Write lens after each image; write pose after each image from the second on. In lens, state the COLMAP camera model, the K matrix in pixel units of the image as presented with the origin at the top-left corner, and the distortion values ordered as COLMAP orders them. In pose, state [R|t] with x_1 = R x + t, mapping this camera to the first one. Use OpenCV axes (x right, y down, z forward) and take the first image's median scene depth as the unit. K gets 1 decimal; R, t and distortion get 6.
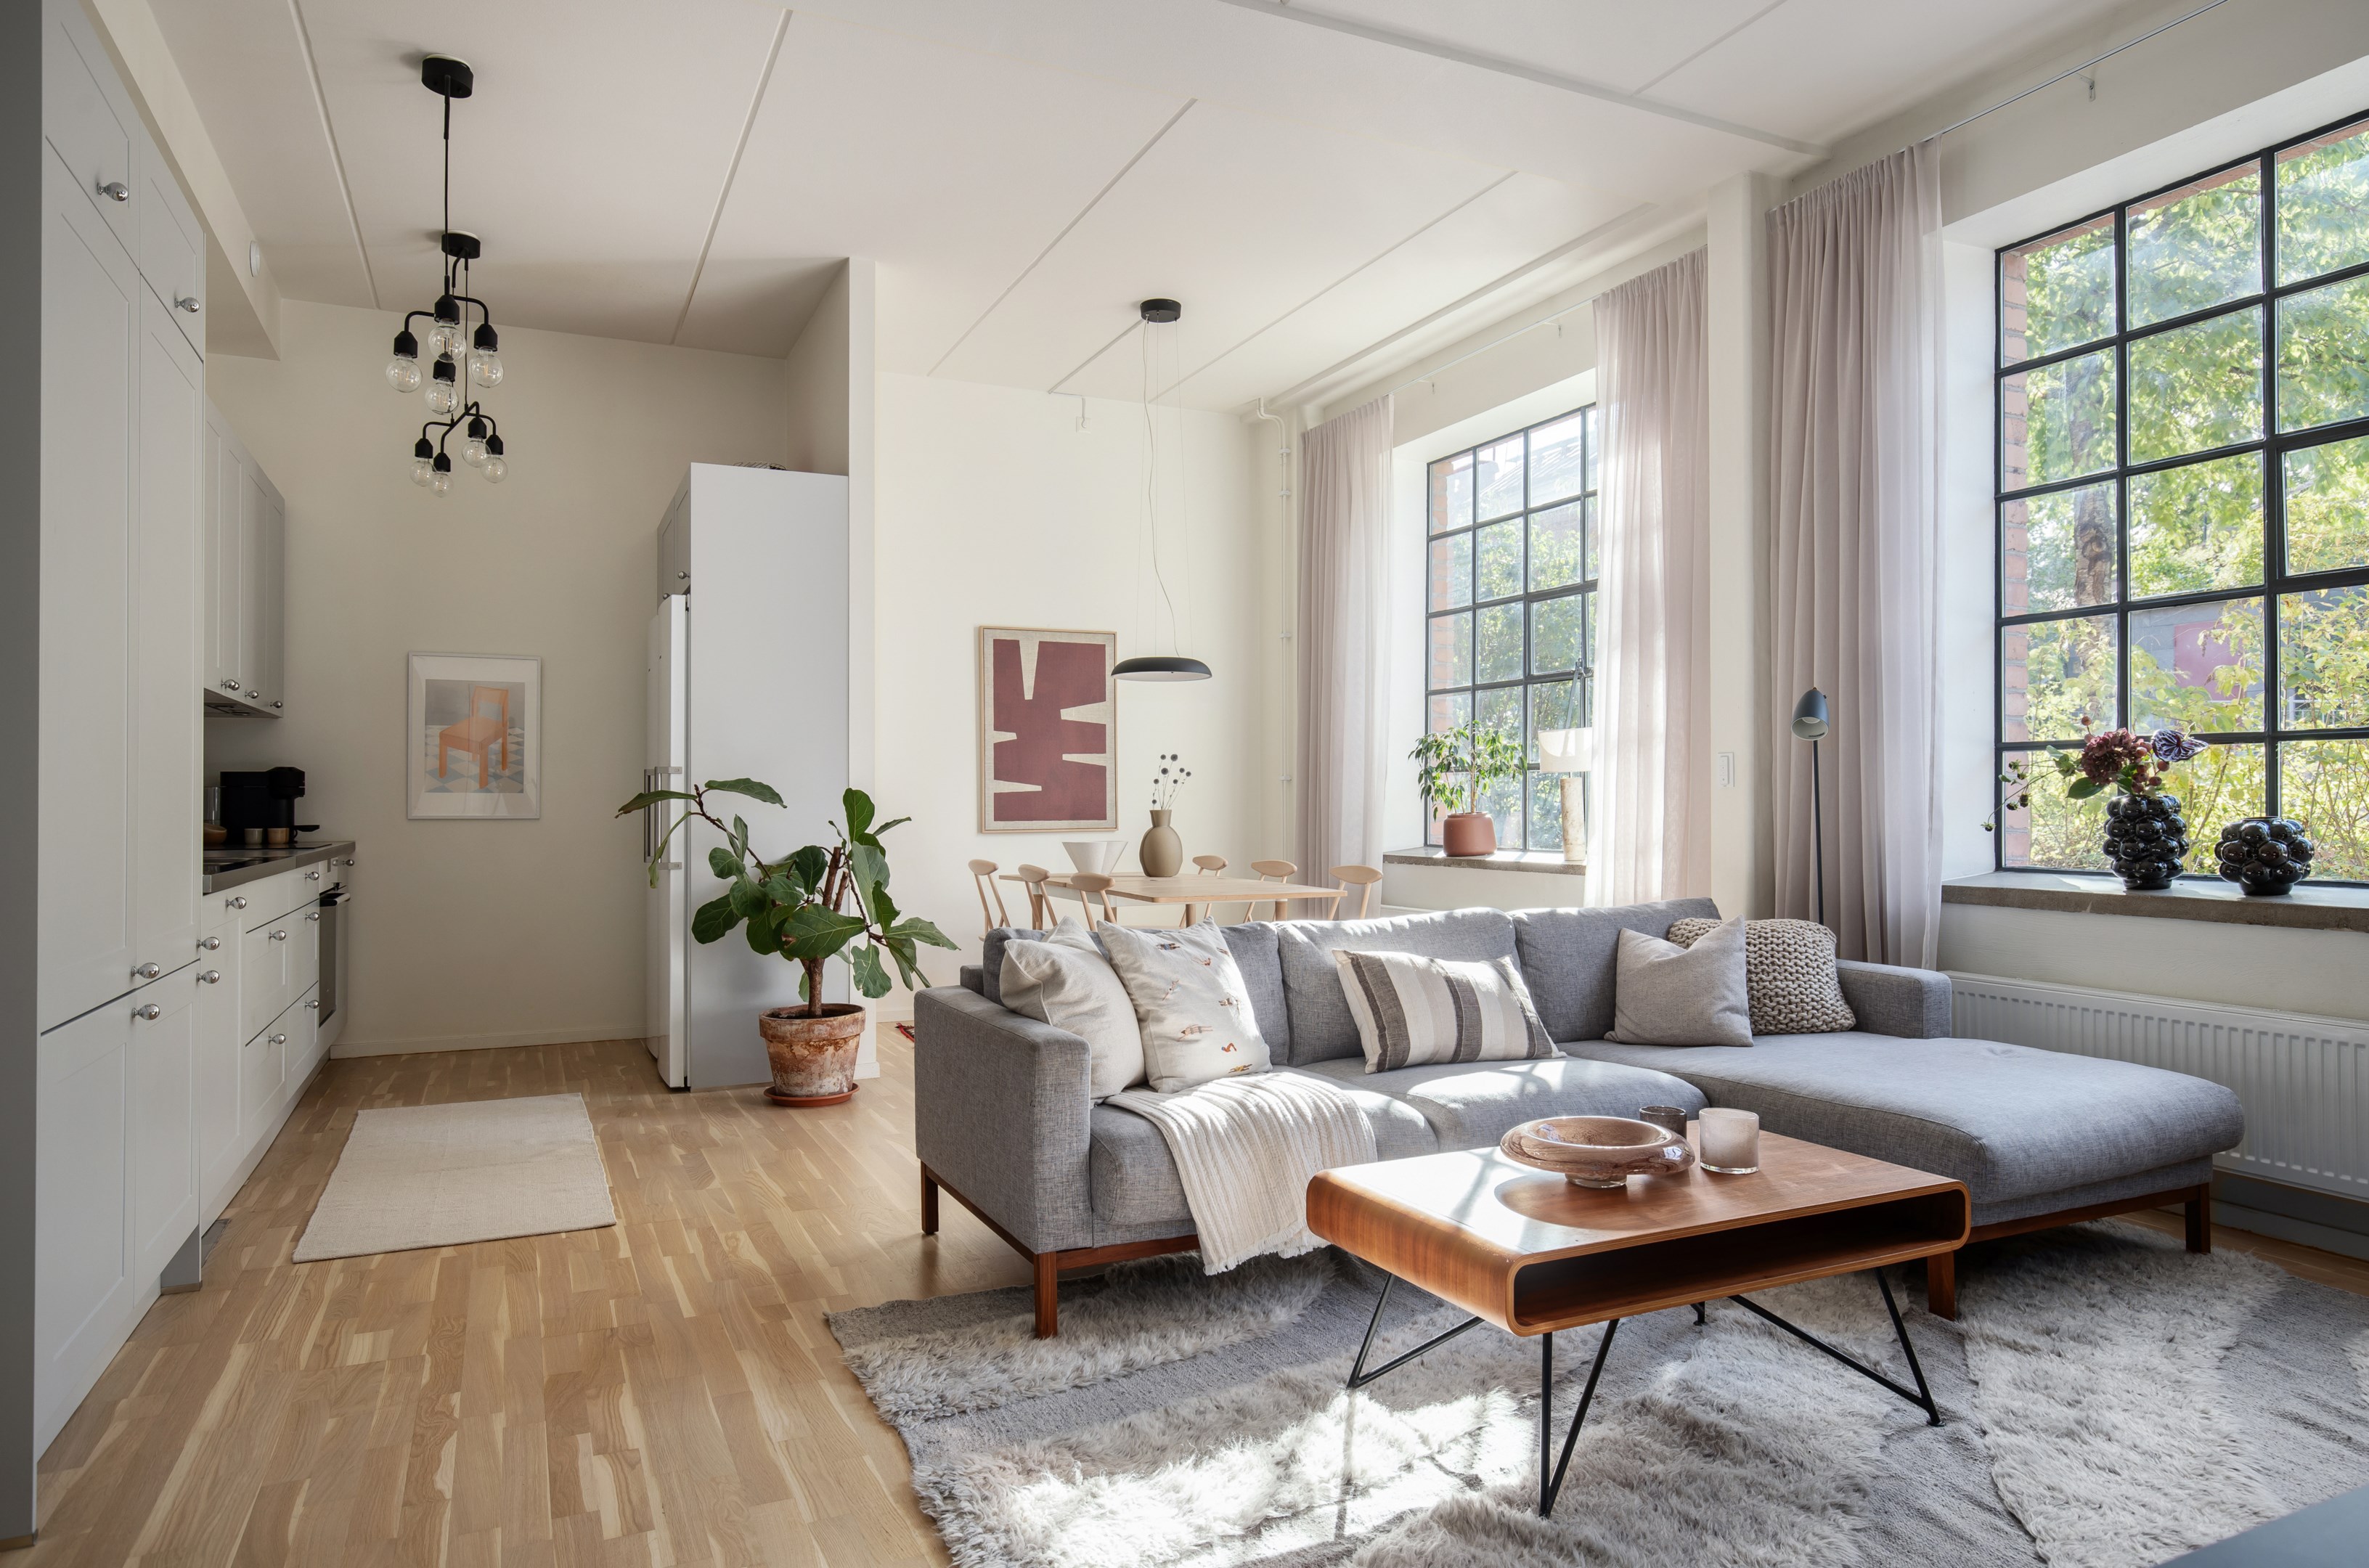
lens RADIAL K [[1459.1, 0, 1190.4], [0, 1459.1, 783.8], [0, 0, 1]] dist [-0.003738, -0.000122]
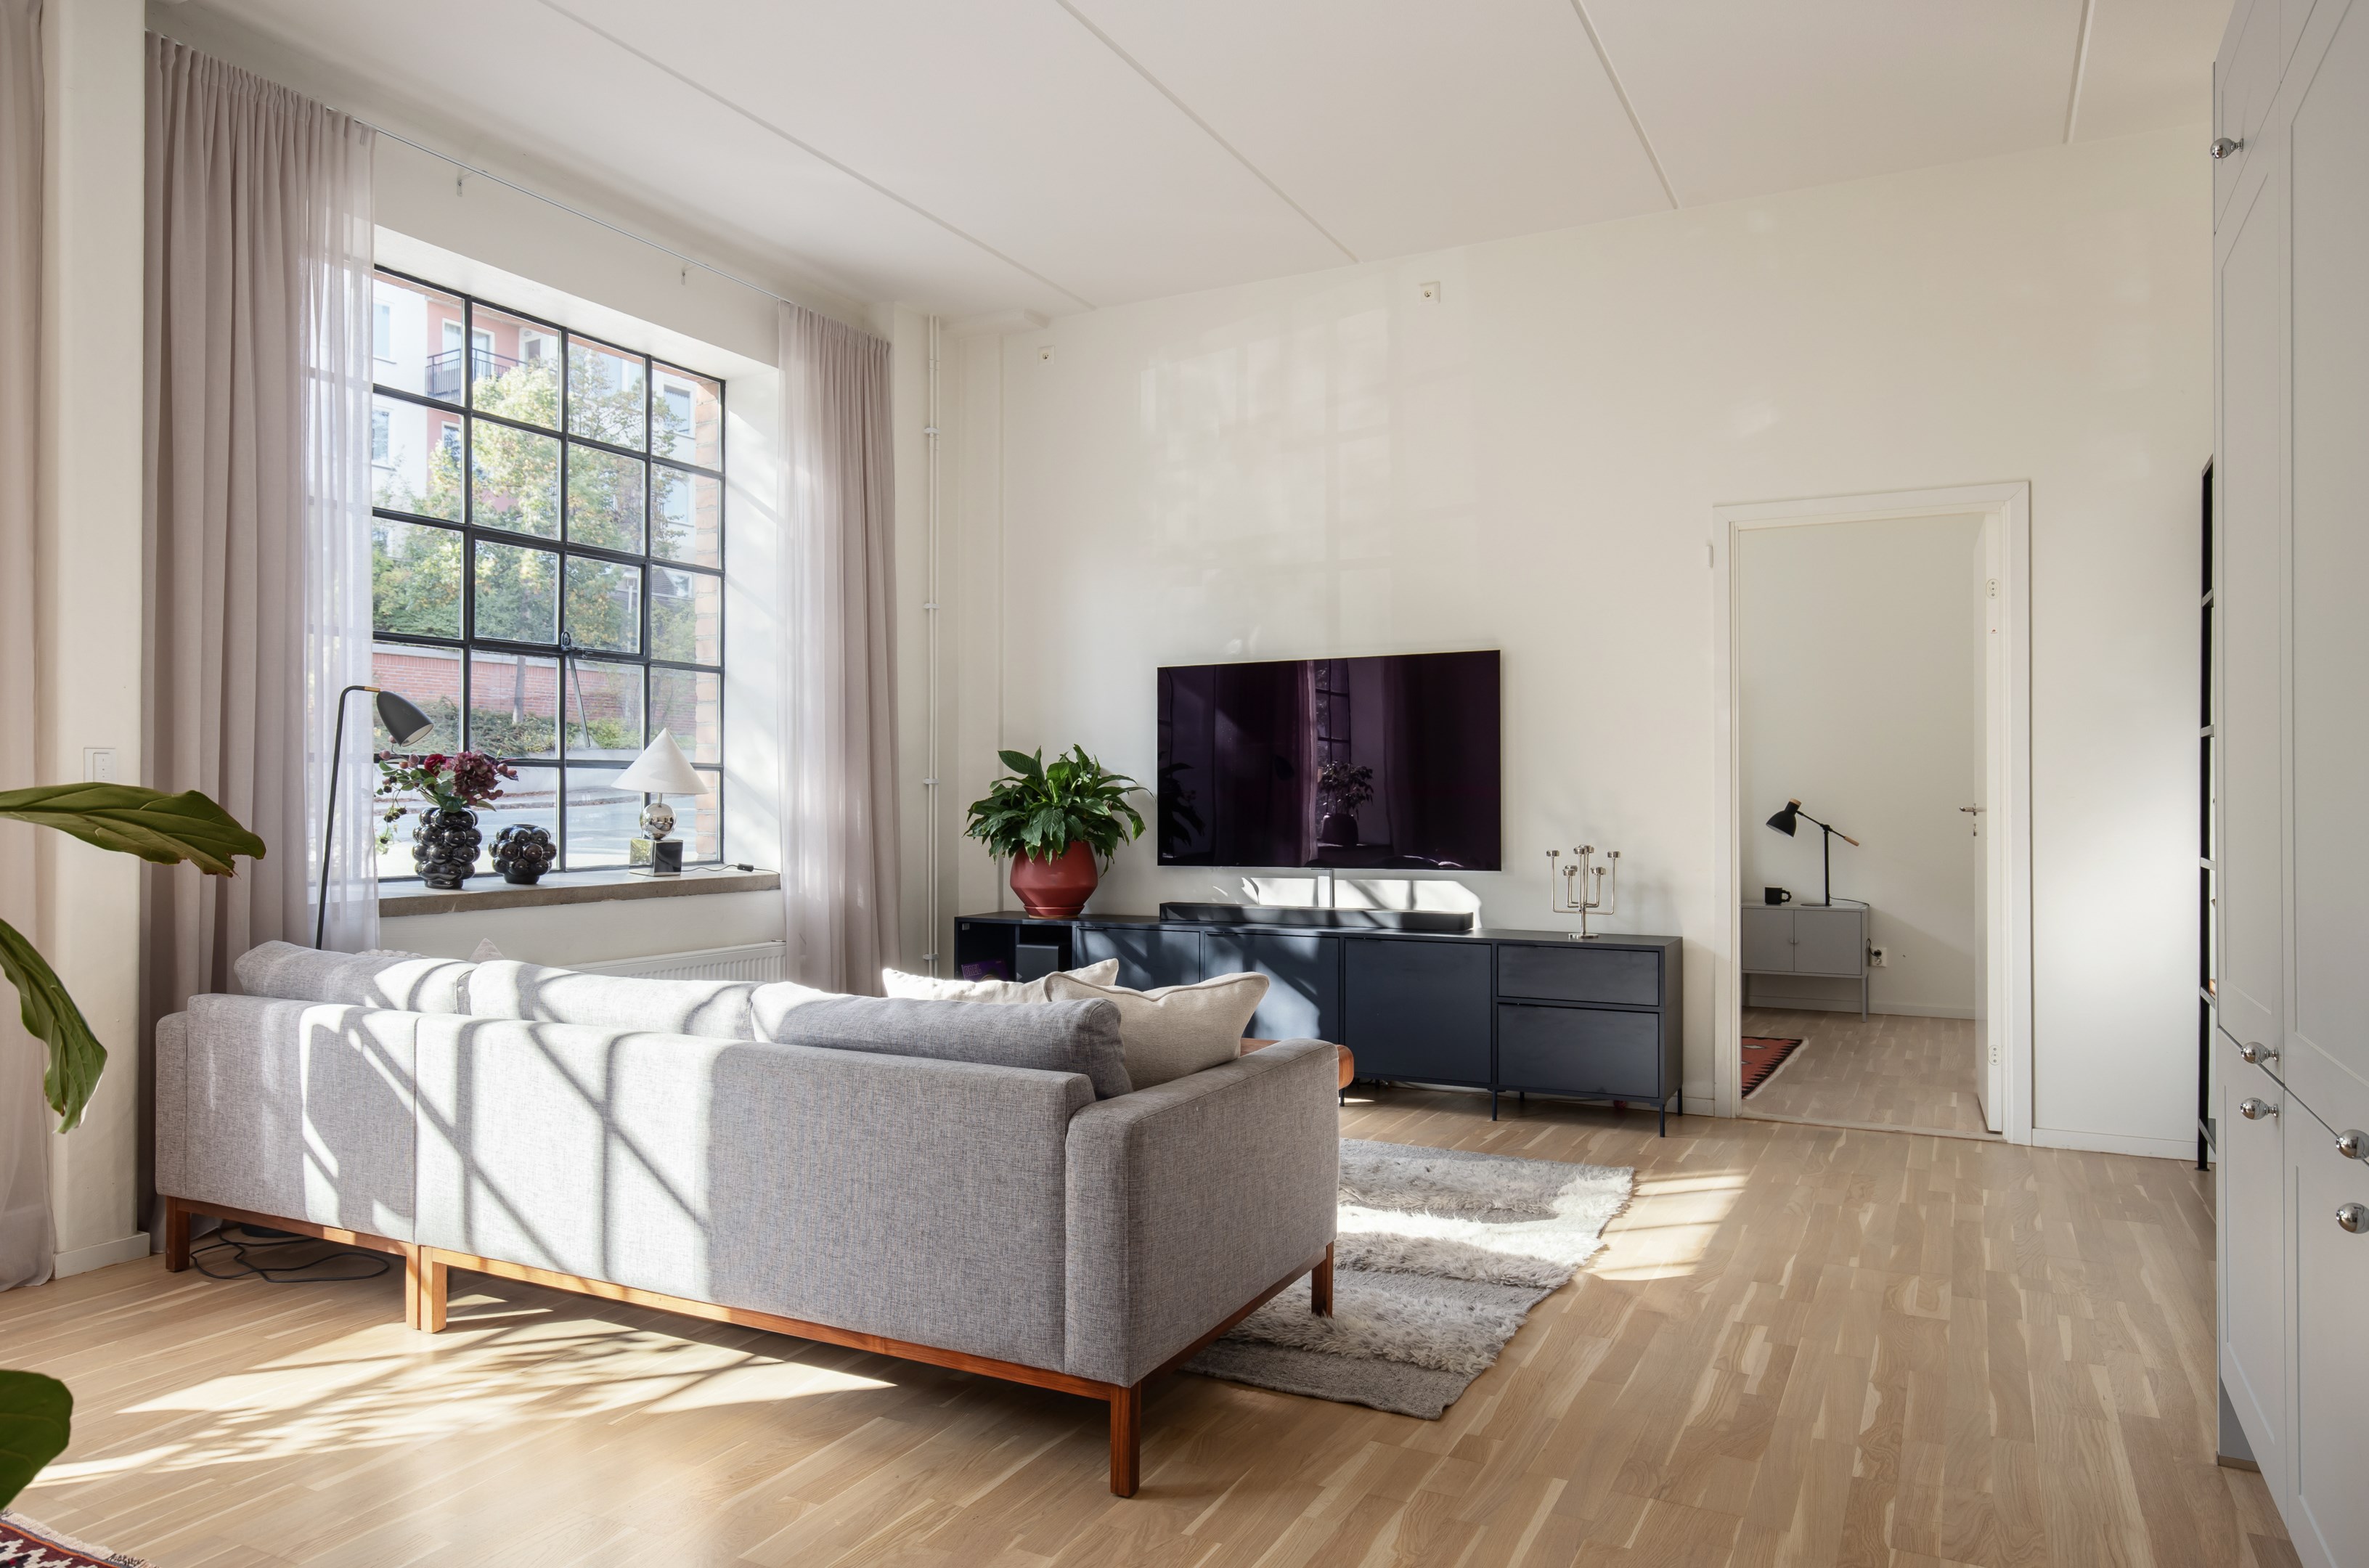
lens RADIAL K [[1512.2, 0, 1194.2], [0, 1512.2, 783.8], [0, 0, 1]] dist [0.000477, 0.001288]
pose [[-0.613280, 0.008887, 0.789816, -0.461067], [-0.008349, 0.999808, -0.017732, 0.003796], [-0.789822, -0.017469, -0.613088, 0.882126]]
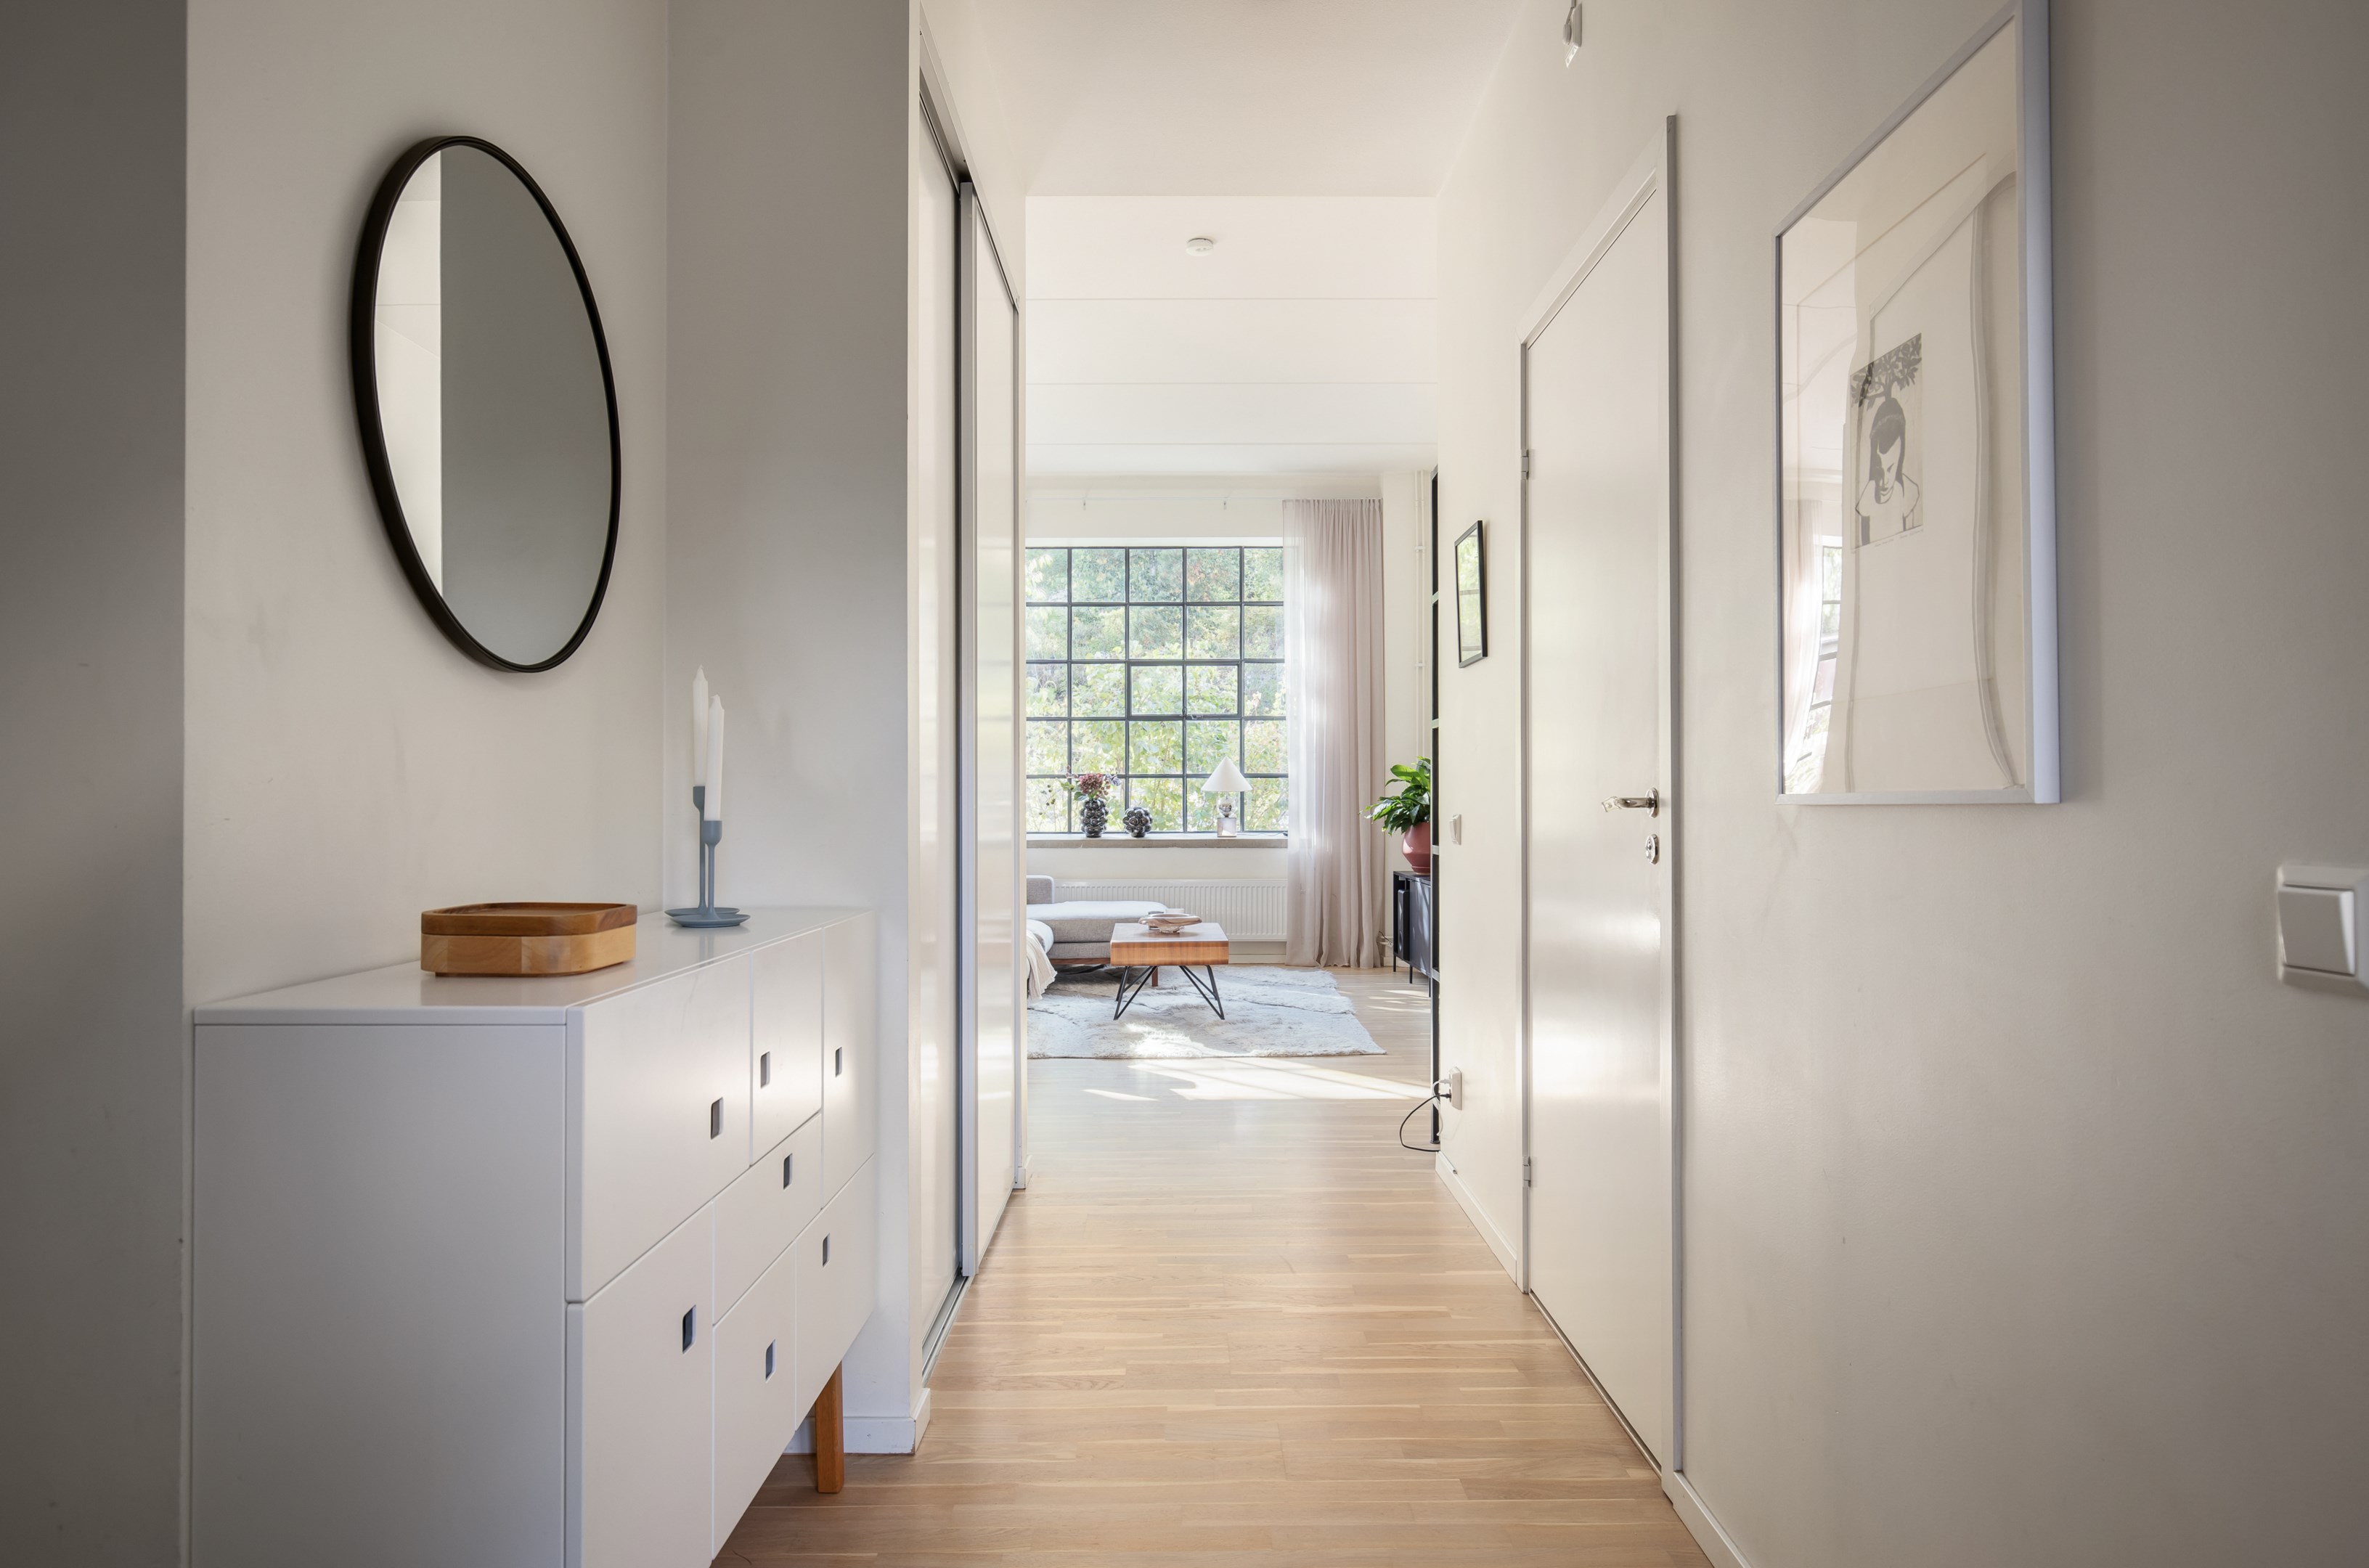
lens RADIAL K [[1395.6, 0, 1196.6], [0, 1395.6, 783.6], [0, 0, 1]] dist [-0.003597, -0.000955]
pose [[0.411532, 0.010886, 0.911330, -0.977577], [-0.009046, 0.999928, -0.007860, -0.000544], [-0.911350, -0.005009, 0.411601, -0.083167]]
